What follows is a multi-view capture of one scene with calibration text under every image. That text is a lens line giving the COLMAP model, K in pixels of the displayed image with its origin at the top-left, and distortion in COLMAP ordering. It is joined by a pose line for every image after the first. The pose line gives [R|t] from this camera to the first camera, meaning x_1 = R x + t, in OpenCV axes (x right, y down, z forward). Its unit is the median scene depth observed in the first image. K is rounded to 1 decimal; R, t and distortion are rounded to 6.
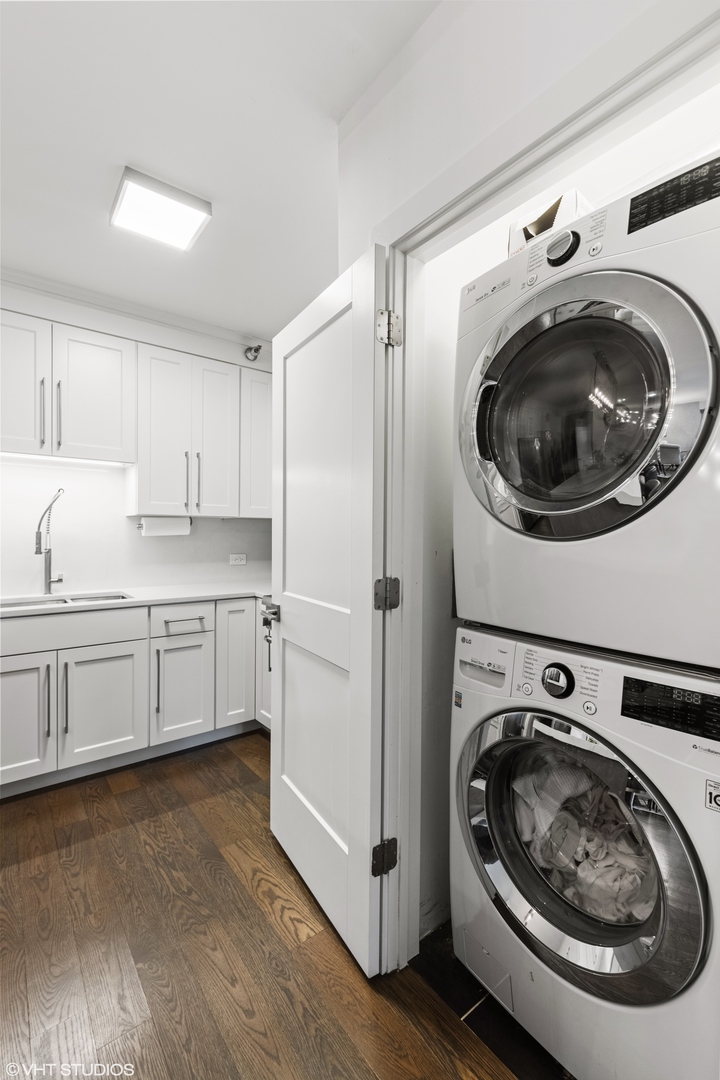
lens RADIAL K [[465.8, 0, 359.4], [0, 465.8, 537.4], [0, 0, 1]] dist [-0.000812, -0.000092]
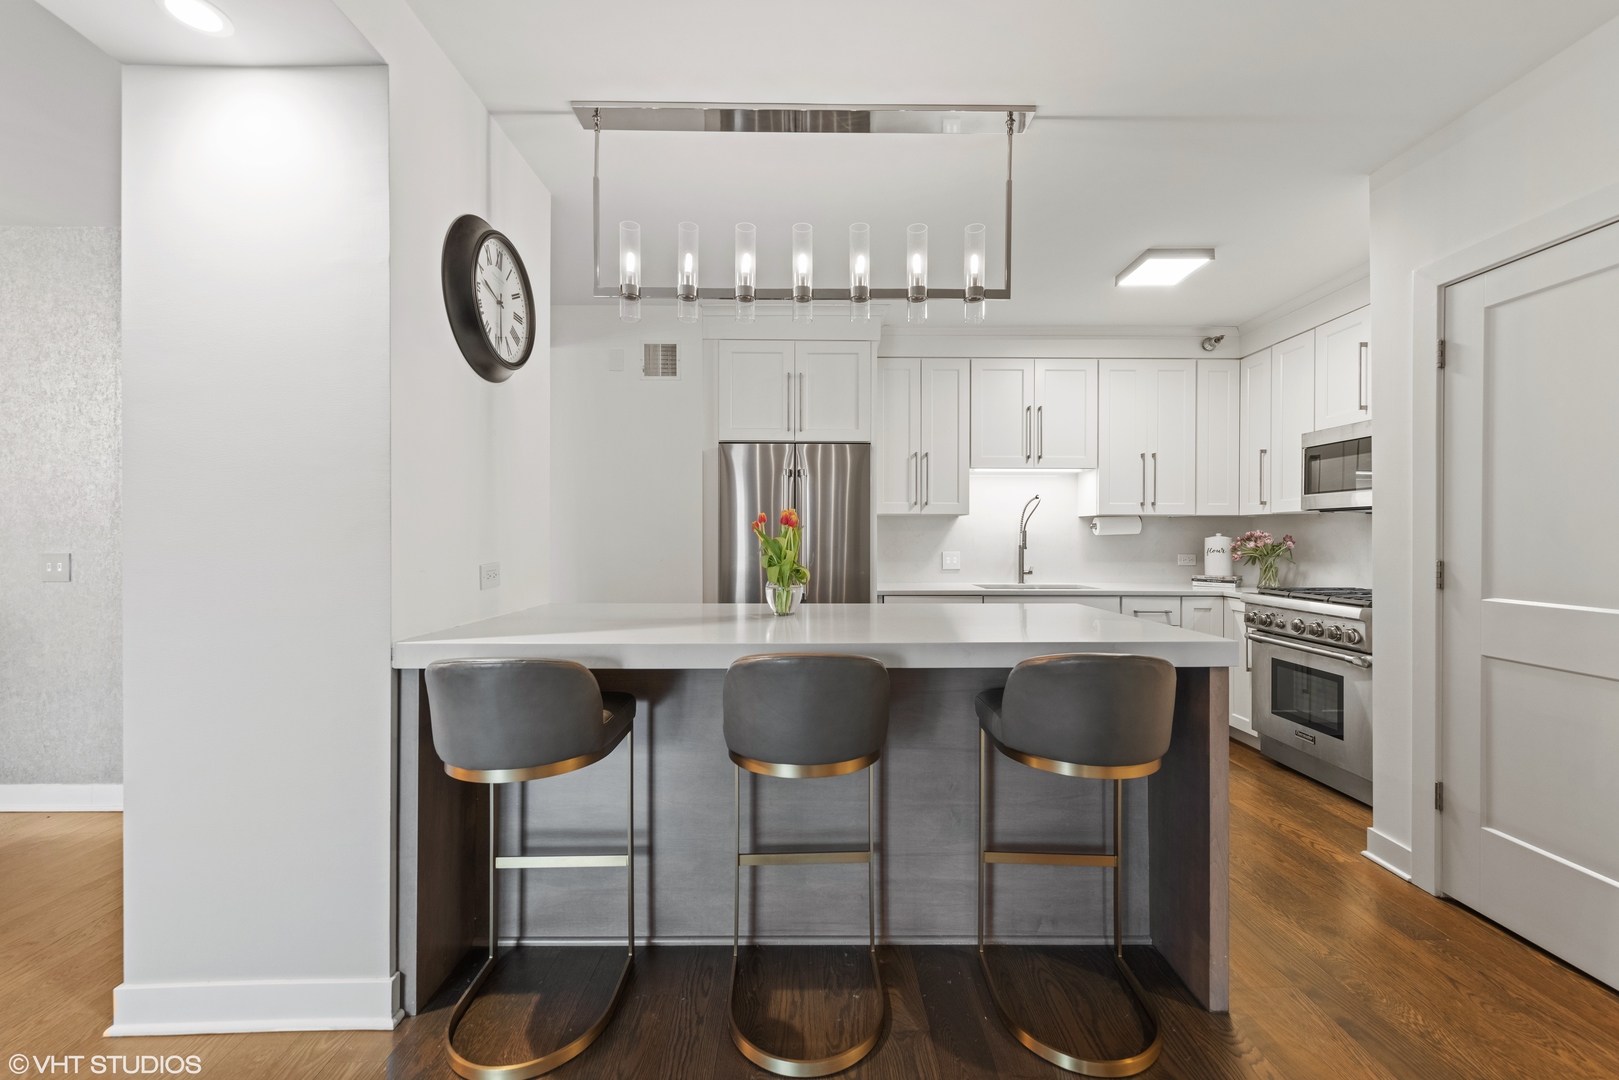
lens RADIAL K [[648.8, 0, 815.8], [0, 648.8, 534.9], [0, 0, 1]] dist [0.018378, 0.000059]
pose [[0.808533, -0.005698, -0.588424, -0.112223], [-0.003323, 0.999893, -0.014248, 0.022951], [0.588442, 0.013475, 0.808427, -0.640370]]
